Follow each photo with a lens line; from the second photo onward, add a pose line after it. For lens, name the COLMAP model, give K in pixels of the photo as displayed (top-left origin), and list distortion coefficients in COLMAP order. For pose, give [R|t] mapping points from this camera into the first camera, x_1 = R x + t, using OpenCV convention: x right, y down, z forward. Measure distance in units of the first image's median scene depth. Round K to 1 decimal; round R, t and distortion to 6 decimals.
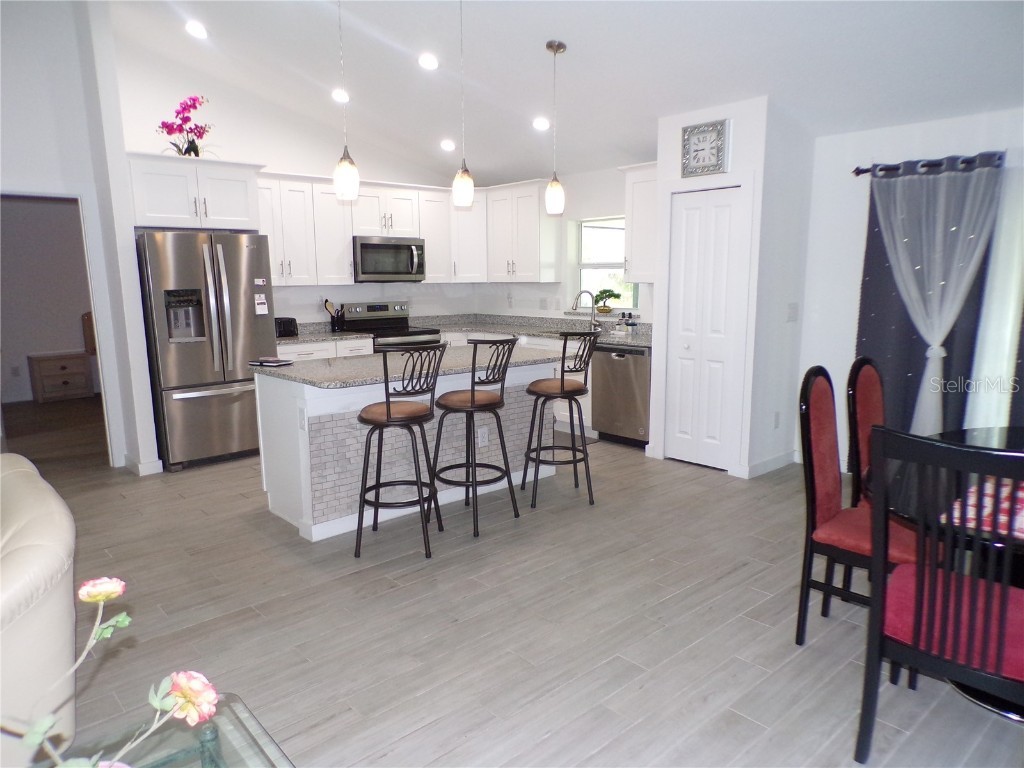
lens RADIAL K [[687.5, 0, 516.4], [0, 687.5, 389.9], [0, 0, 1]] dist [-0.006879, 0.007143]
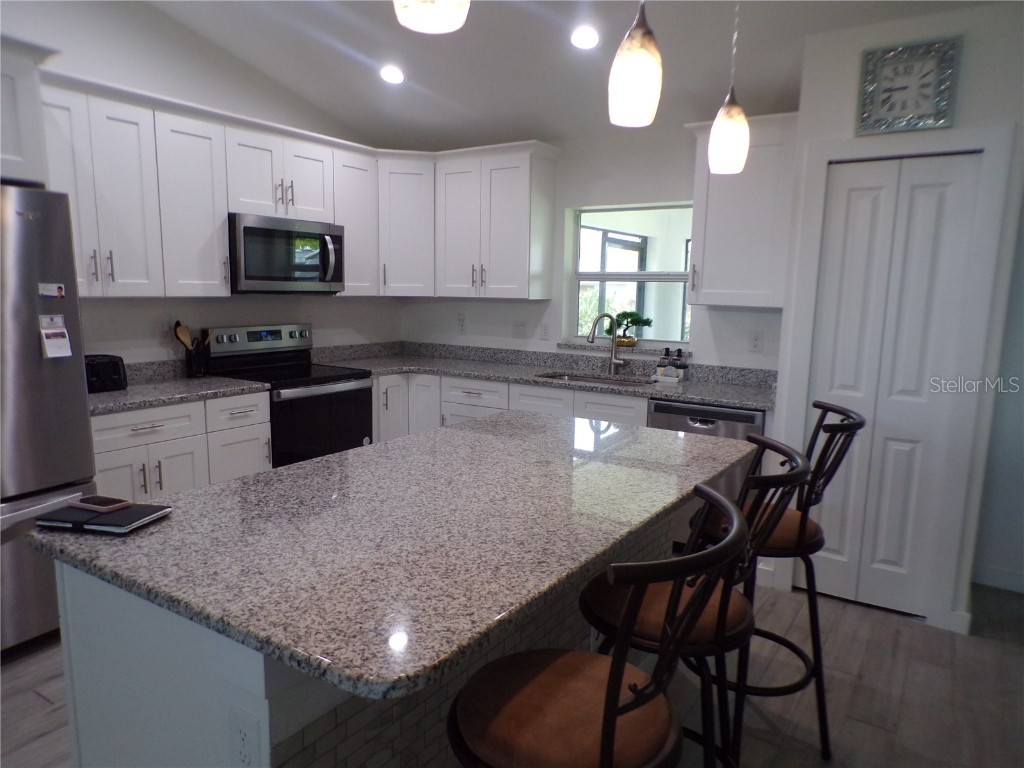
lens RADIAL K [[687.5, 0, 516.1], [0, 687.5, 393.8], [0, 0, 1]] dist [-0.006879, 0.007143]
pose [[0.966795, -0.013315, 0.255208, -0.173579], [0.015172, 0.999871, -0.005310, -0.073486], [-0.255104, 0.009005, 0.966872, 0.430305]]
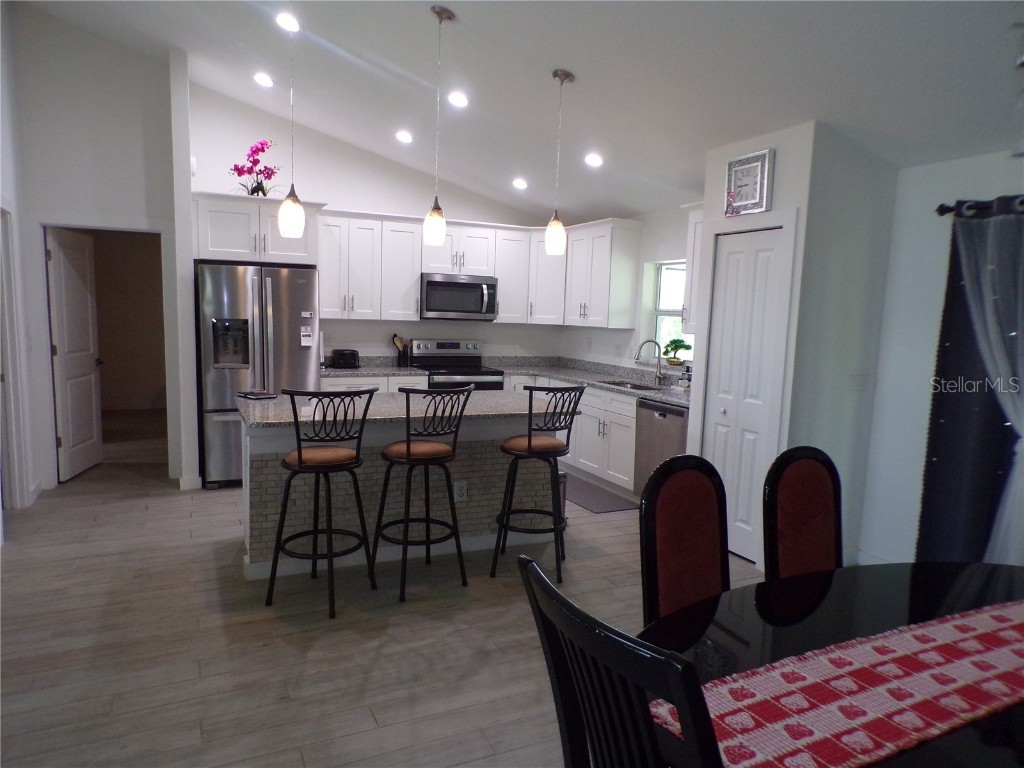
lens RADIAL K [[687.5, 0, 516.6], [0, 687.5, 390.7], [0, 0, 1]] dist [-0.006879, 0.007143]
pose [[0.958061, 0.073108, -0.277083, 0.211477], [-0.087144, 0.995445, -0.038668, -0.029424], [0.272994, 0.061192, 0.960068, 0.093518]]
